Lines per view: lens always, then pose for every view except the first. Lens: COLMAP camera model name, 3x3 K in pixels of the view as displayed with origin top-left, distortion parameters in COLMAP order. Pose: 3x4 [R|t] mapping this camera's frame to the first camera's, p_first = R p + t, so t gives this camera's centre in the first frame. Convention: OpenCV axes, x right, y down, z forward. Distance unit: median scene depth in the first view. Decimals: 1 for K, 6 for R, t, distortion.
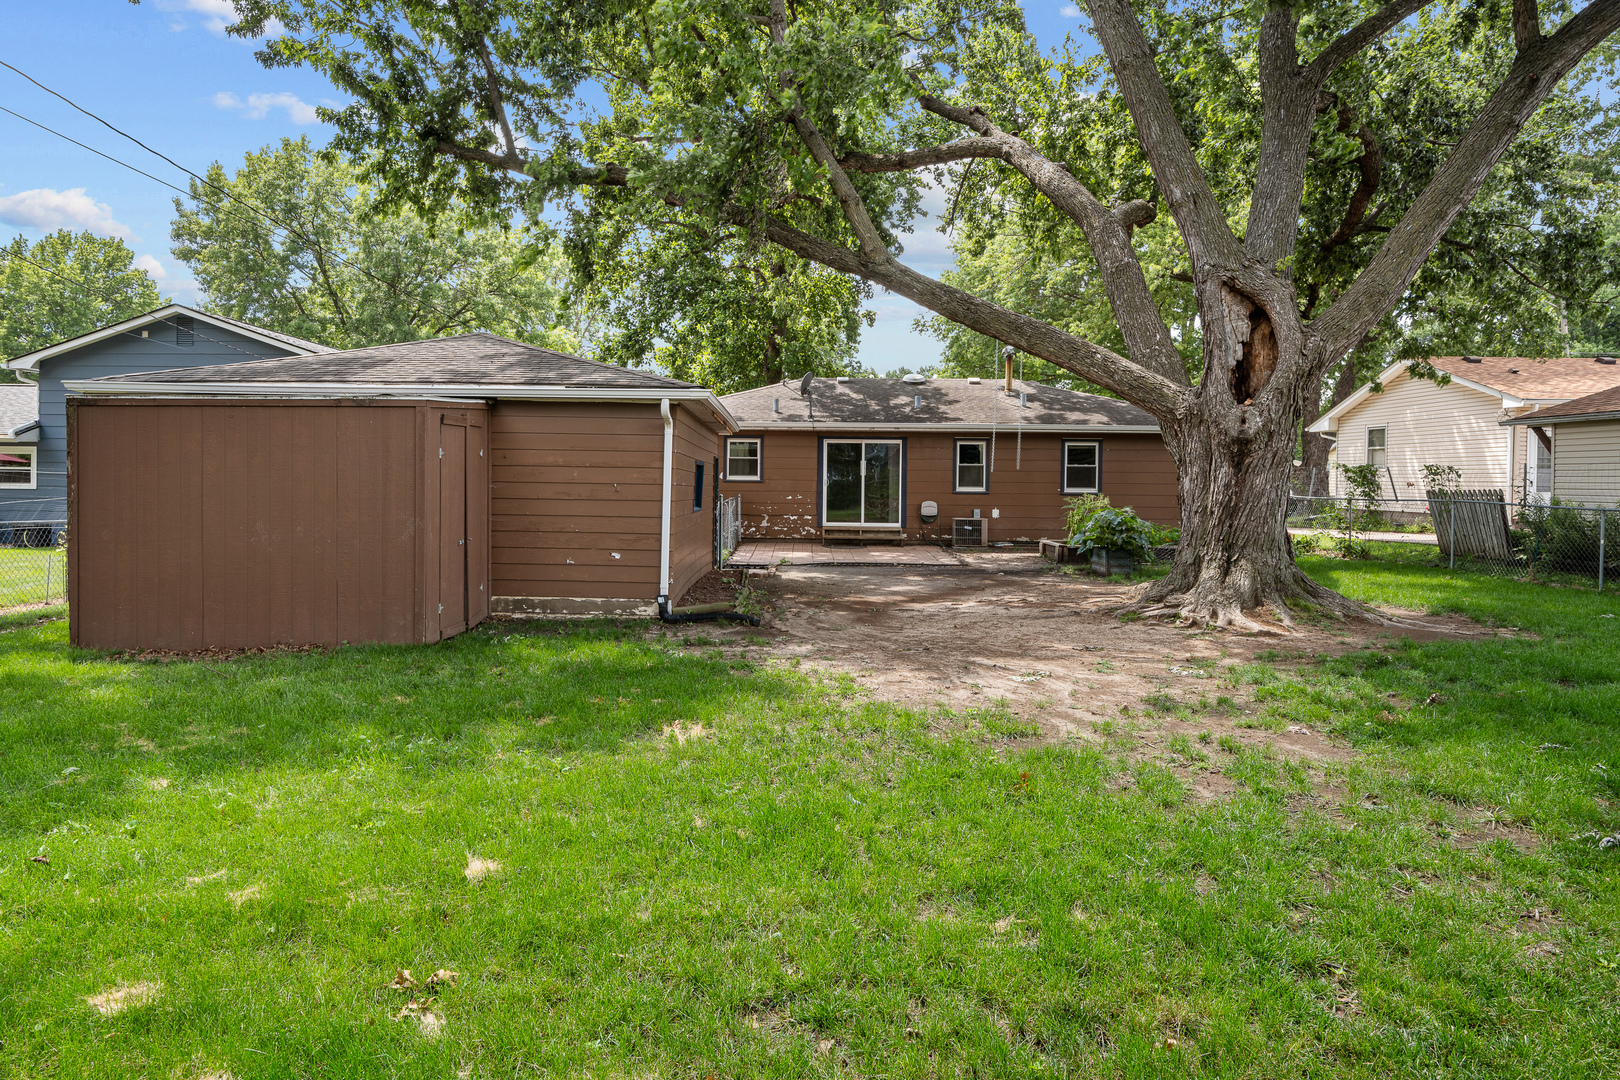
lens RADIAL K [[964.4, 0, 752.9], [0, 964.4, 511.7], [0, 0, 1]] dist [-0.001227, -0.000396]
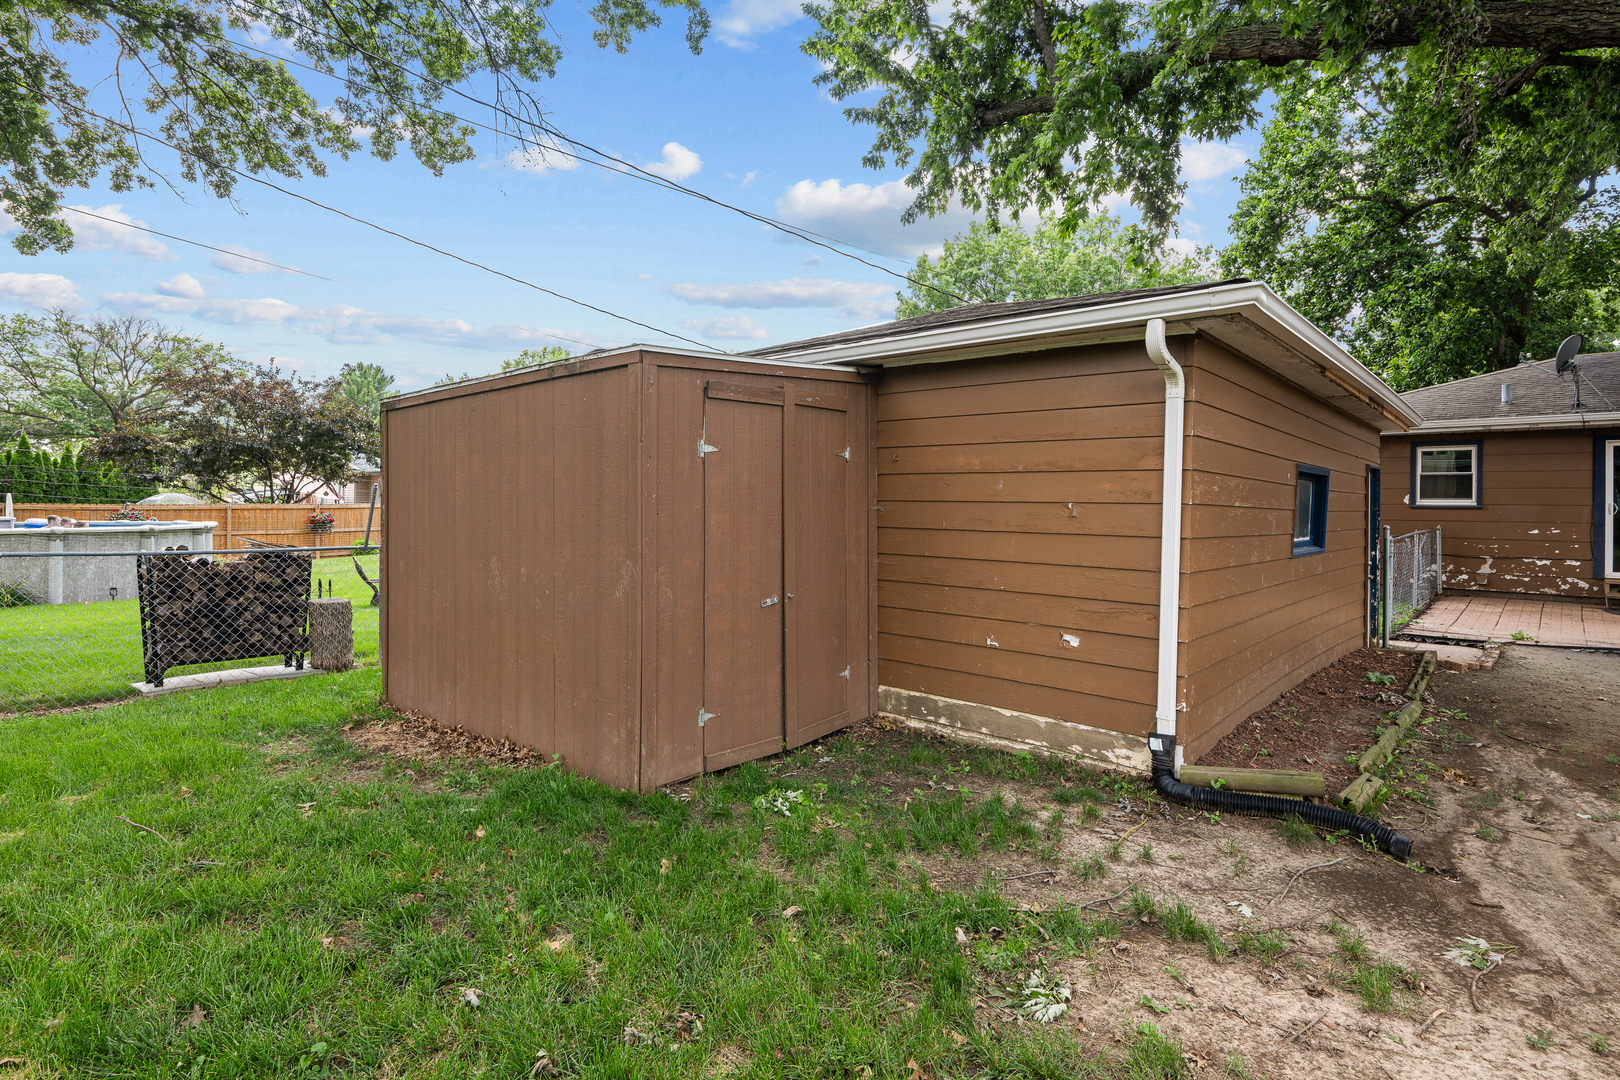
lens RADIAL K [[812.6, 0, 812.6], [0, 812.6, 505.2], [0, 0, 1]] dist [-0.002316, -0.001311]
pose [[0.767012, -0.003902, -0.641620, 0.024989], [-0.021028, 0.999291, -0.031214, -0.008380], [0.641288, 0.037434, 0.766387, 0.431038]]
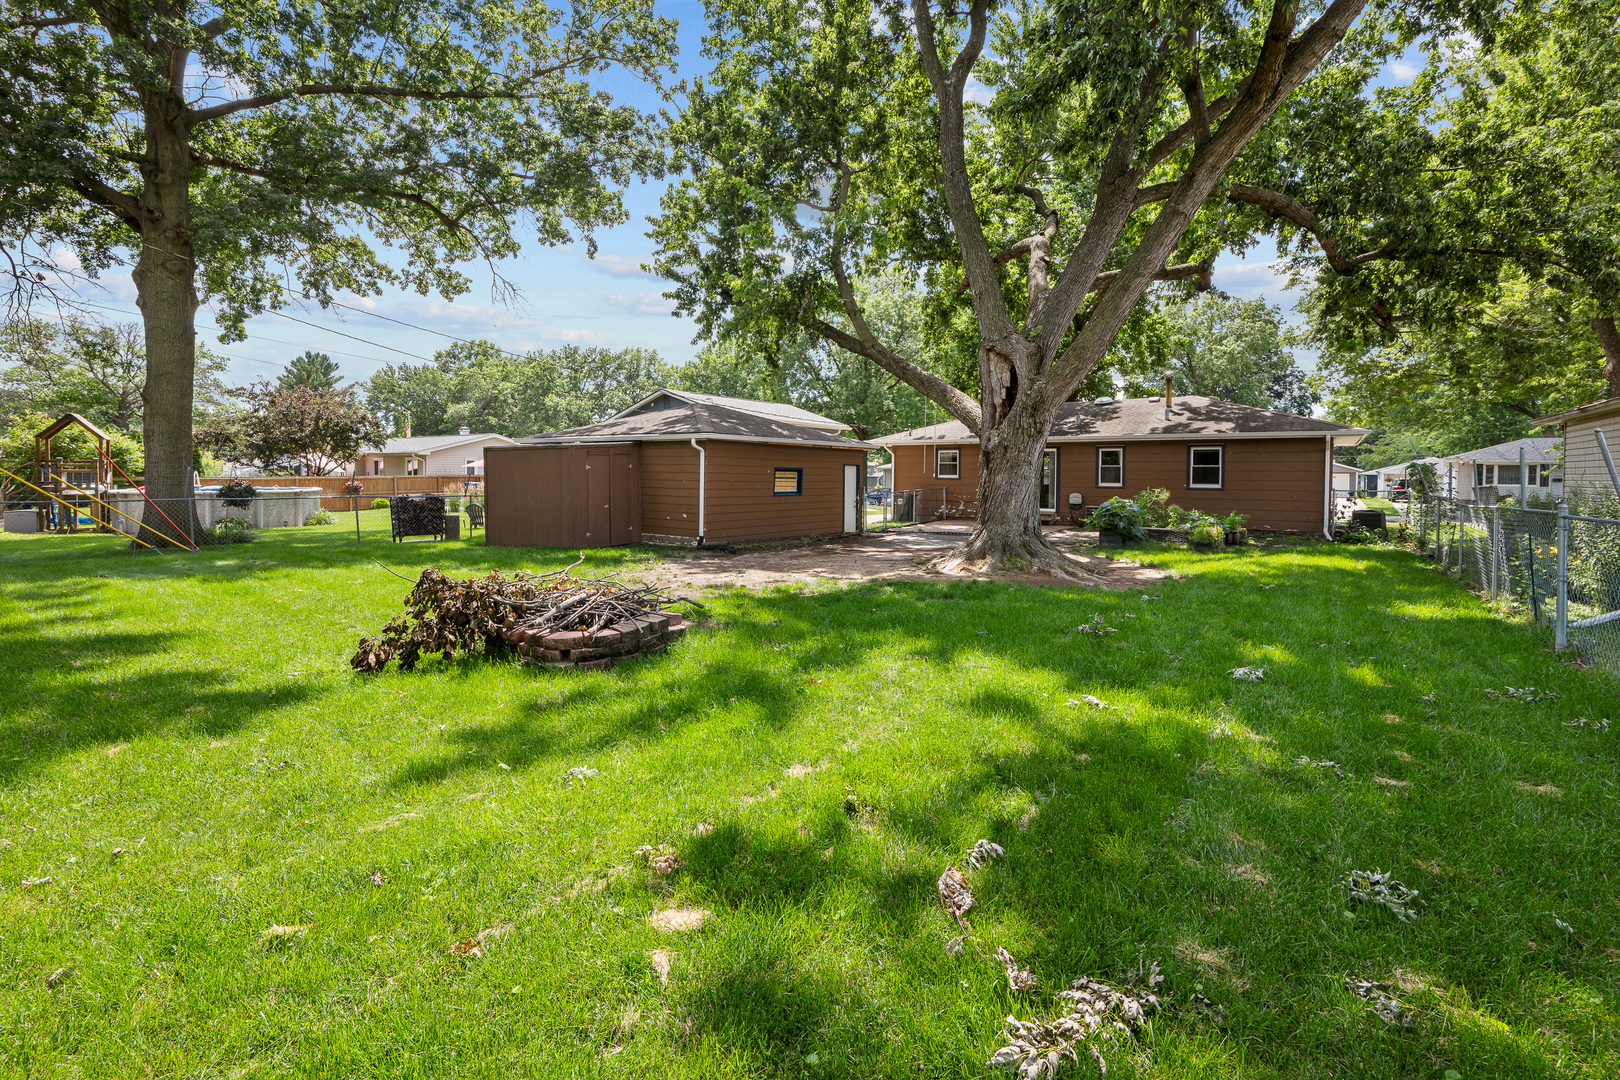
lens RADIAL K [[712.4, 0, 782.3], [0, 712.4, 511.5], [0, 0, 1]] dist [-0.001018, -0.000120]
pose [[0.825511, 0.025225, -0.563823, 0.667675], [-0.016826, 0.999657, 0.020089, 0.002395], [0.564136, -0.007097, 0.825651, -0.098145]]
